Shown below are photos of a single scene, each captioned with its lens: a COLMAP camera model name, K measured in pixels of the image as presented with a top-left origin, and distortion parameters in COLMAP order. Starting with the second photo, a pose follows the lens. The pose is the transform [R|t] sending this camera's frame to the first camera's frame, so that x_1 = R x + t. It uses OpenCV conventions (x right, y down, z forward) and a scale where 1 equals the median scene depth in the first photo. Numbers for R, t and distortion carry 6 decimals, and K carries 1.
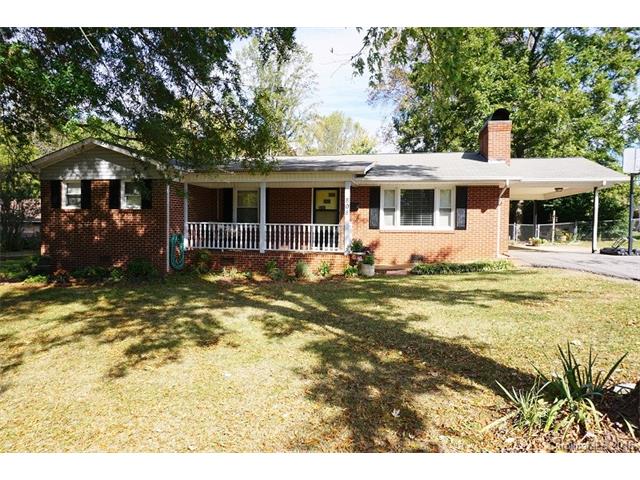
lens RADIAL K [[427.4, 0, 320.0], [0, 427.4, 240.0], [0, 0, 1]] dist [-0.027933, 0.000228]
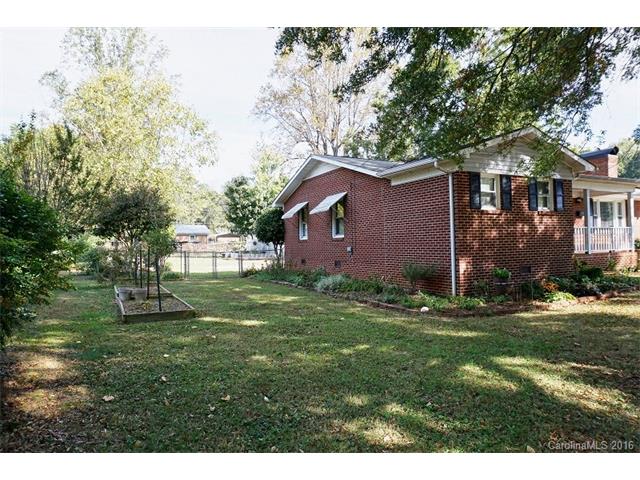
lens RADIAL K [[427.4, 0, 320.0], [0, 427.4, 240.0], [0, 0, 1]] dist [-0.027933, 0.000228]
pose [[0.789922, -0.018134, 0.612939, -1.341110], [0.048427, 0.998286, -0.032875, -0.006432], [-0.611292, 0.055651, 0.789446, 0.569657]]
